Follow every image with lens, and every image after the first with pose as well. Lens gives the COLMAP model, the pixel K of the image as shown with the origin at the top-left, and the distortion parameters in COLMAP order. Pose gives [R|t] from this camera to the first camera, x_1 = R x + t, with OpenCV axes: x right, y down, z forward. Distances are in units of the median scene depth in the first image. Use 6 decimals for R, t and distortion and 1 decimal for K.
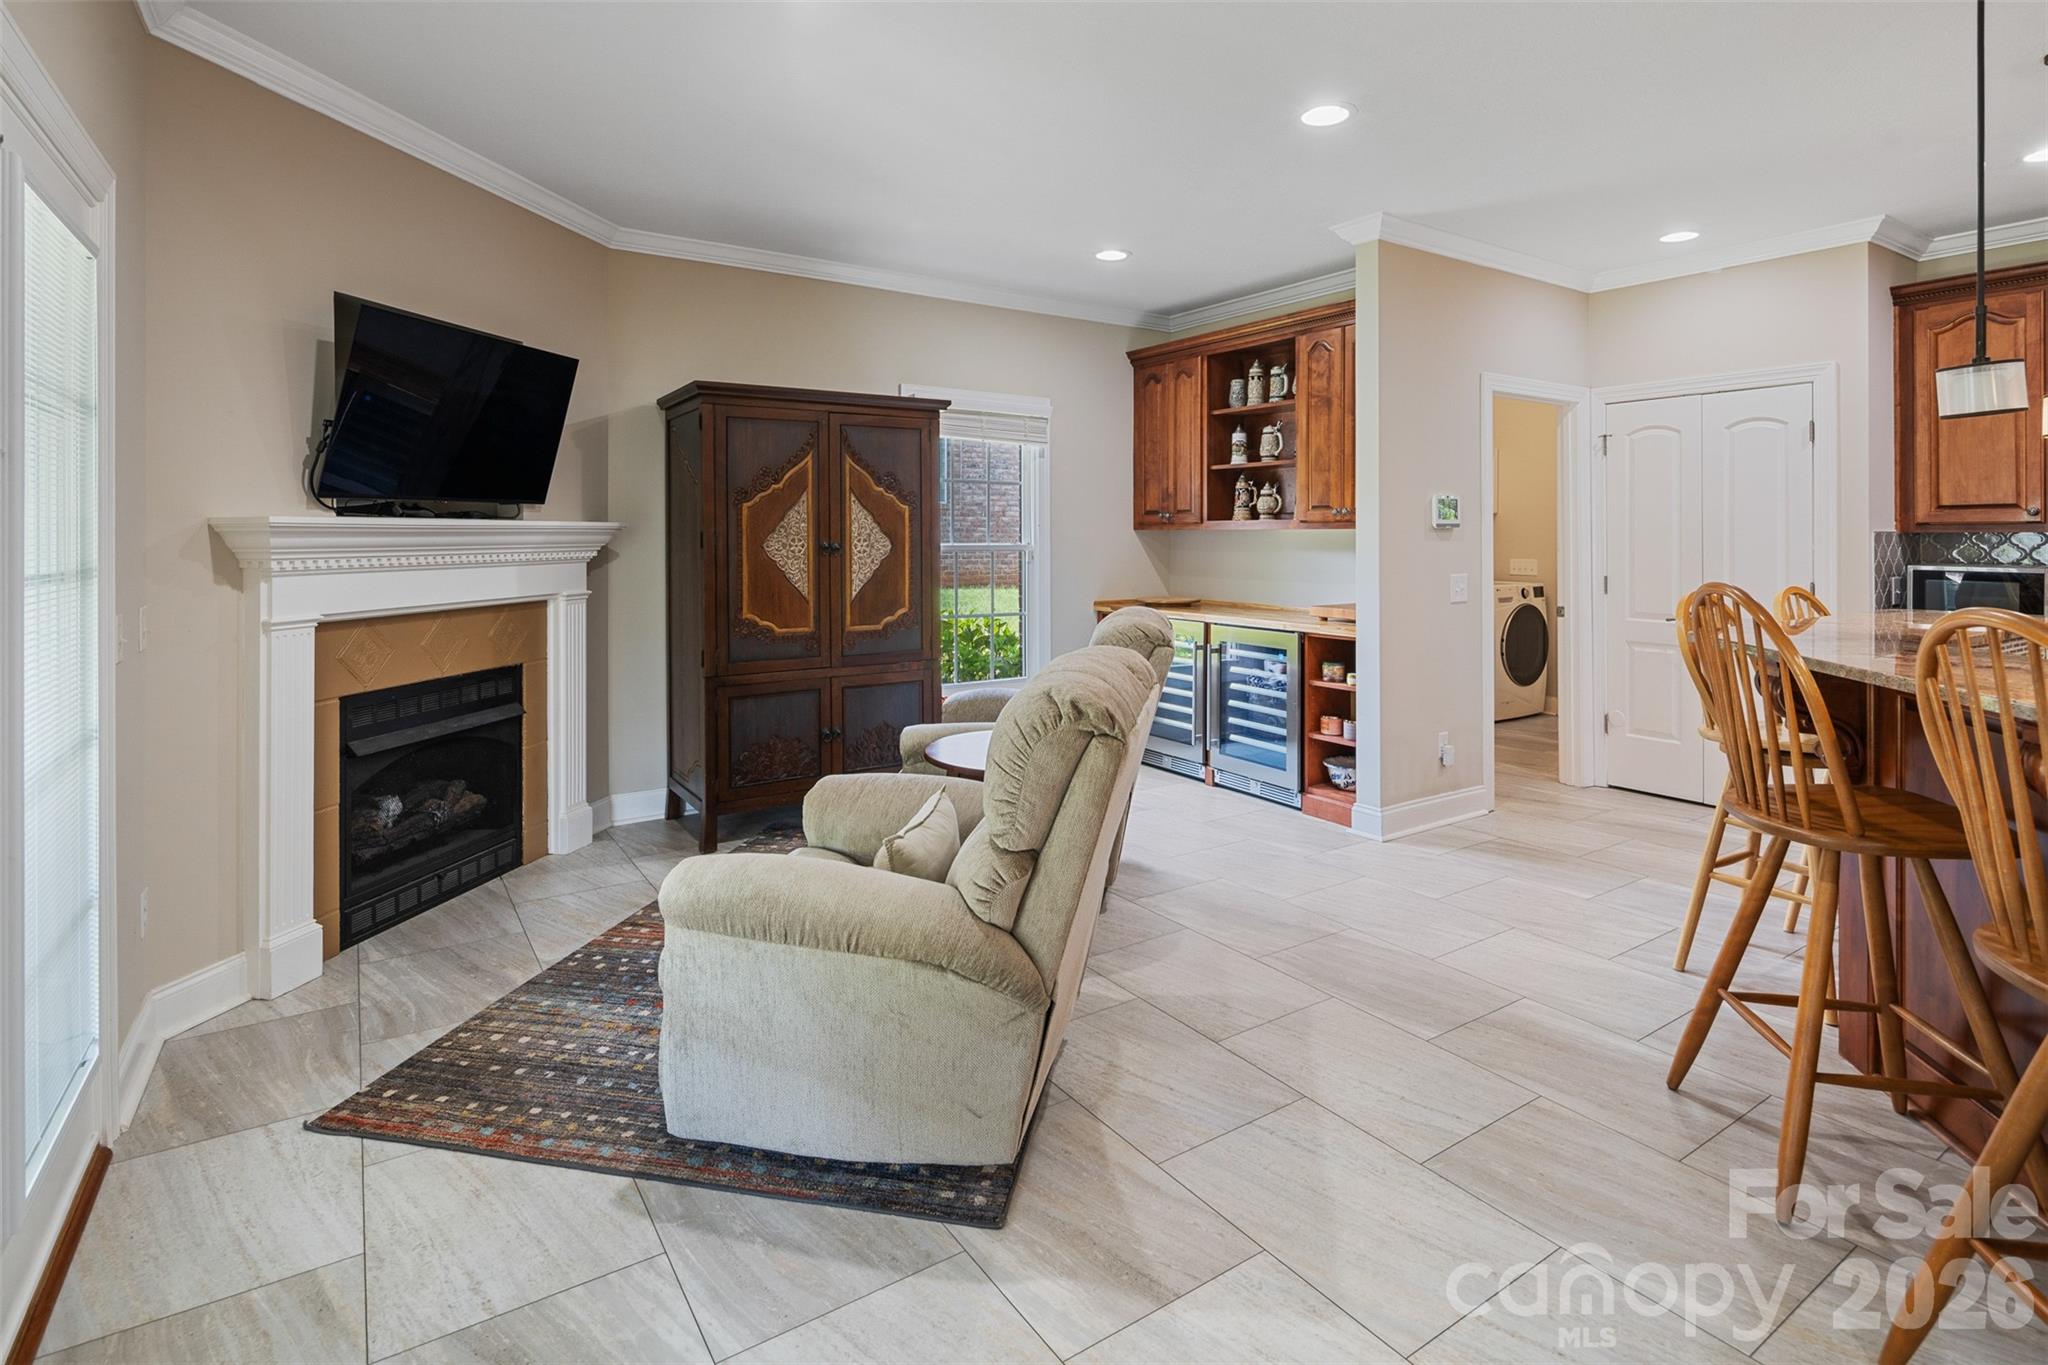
lens RADIAL K [[1013.7, 0, 1030.9], [0, 1013.7, 539.8], [0, 0, 1]] dist [-0.002380, -0.000498]
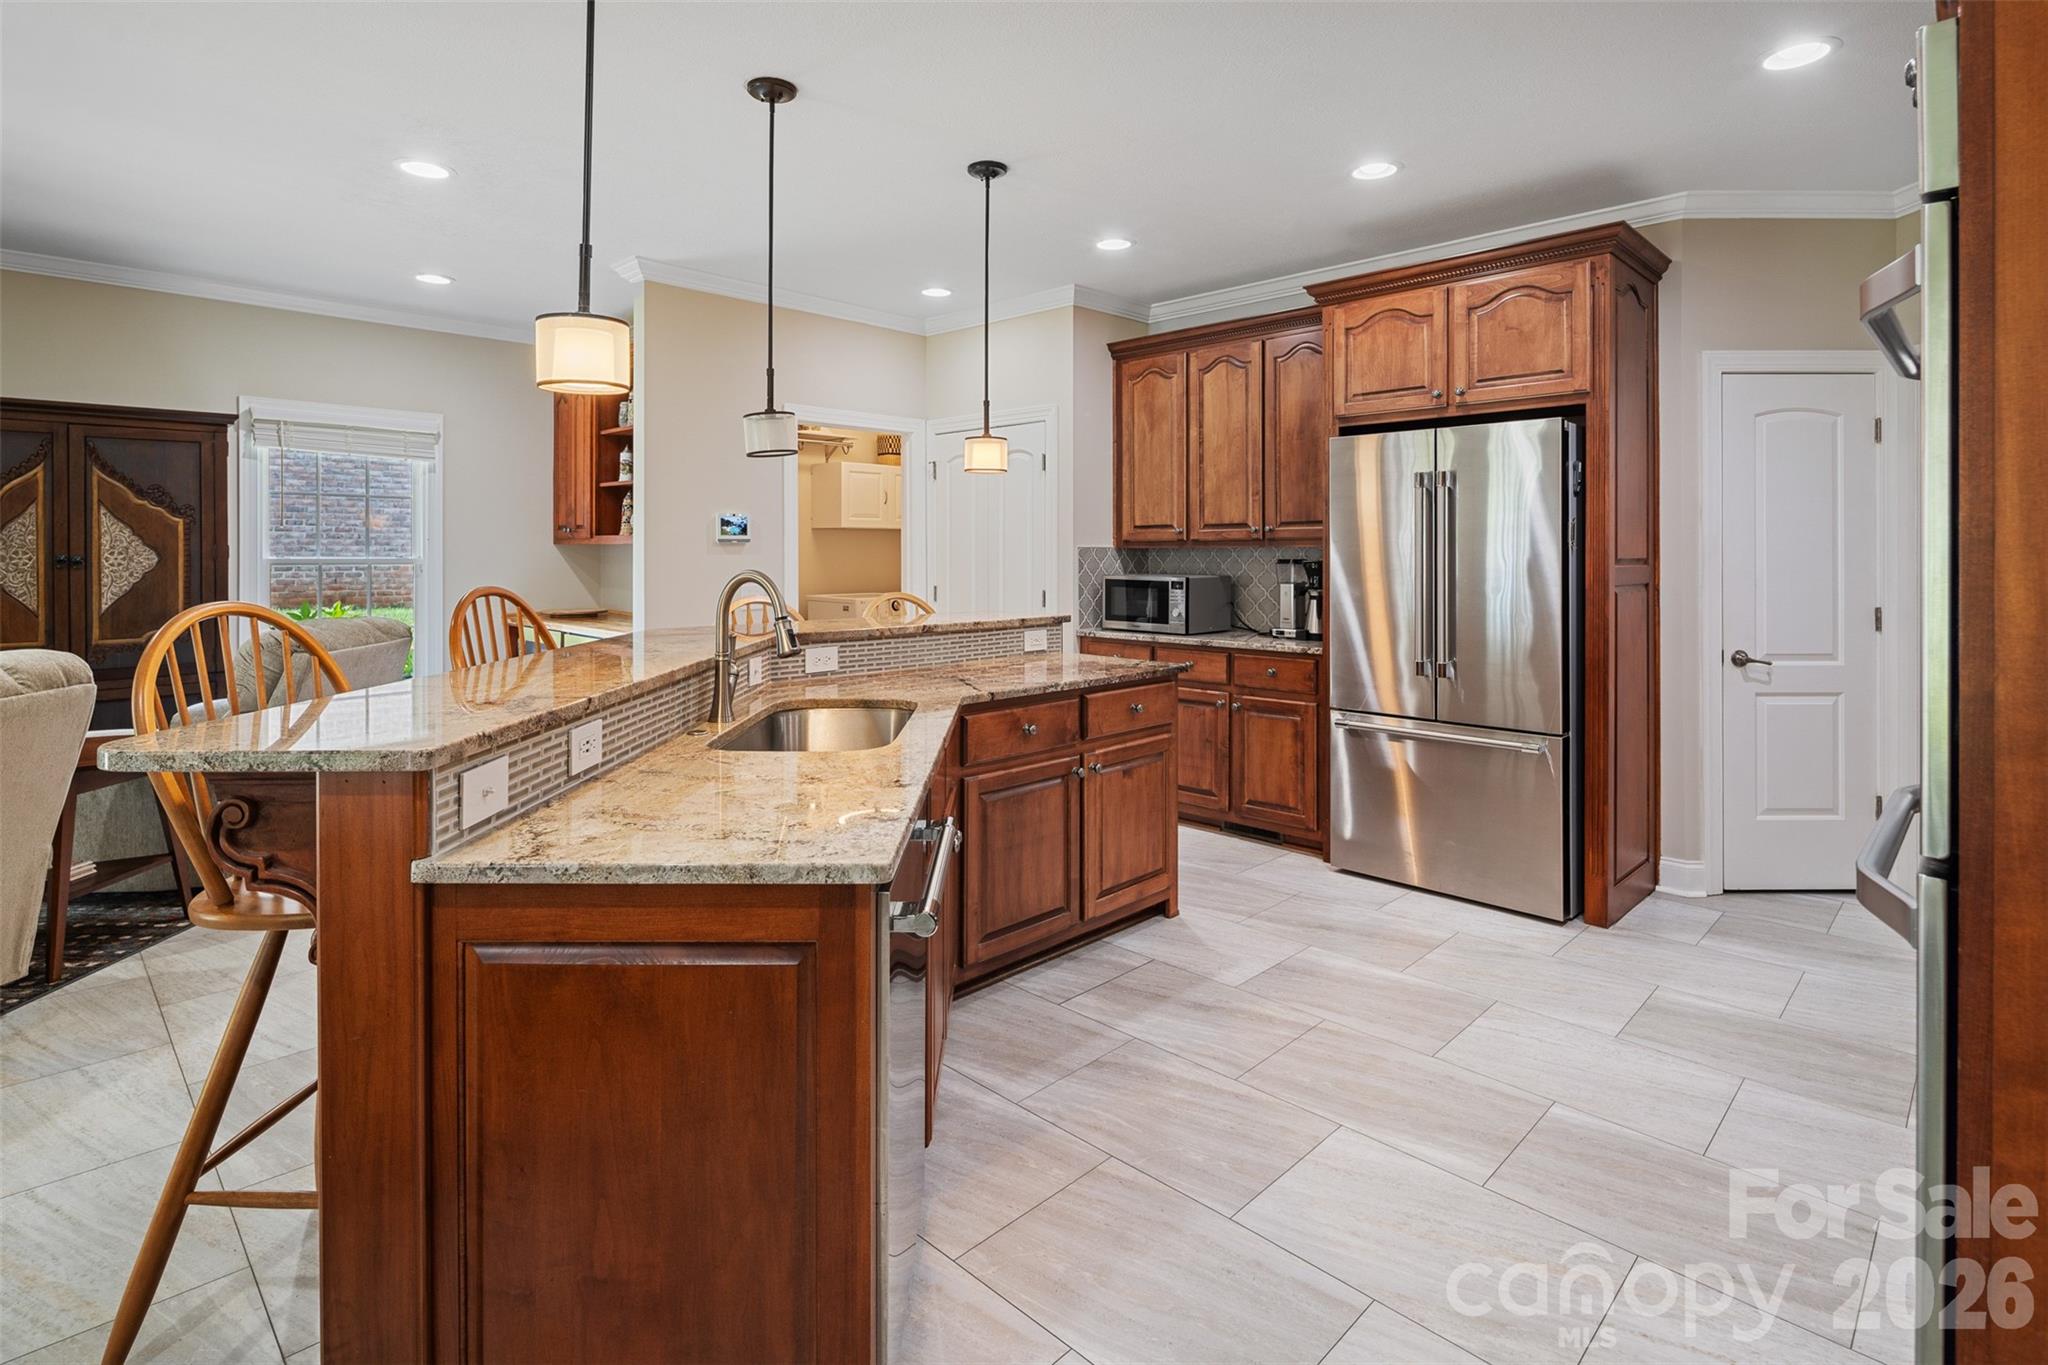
lens RADIAL K [[1011.2, 0, 1020.8], [0, 1011.2, 548.6], [0, 0, 1]] dist [-0.003238, -0.000739]
pose [[0.979131, 0.002453, 0.203216, 0.498590], [-0.001237, 0.999981, -0.006108, 0.000902], [-0.203227, 0.005729, 0.979115, -0.146655]]
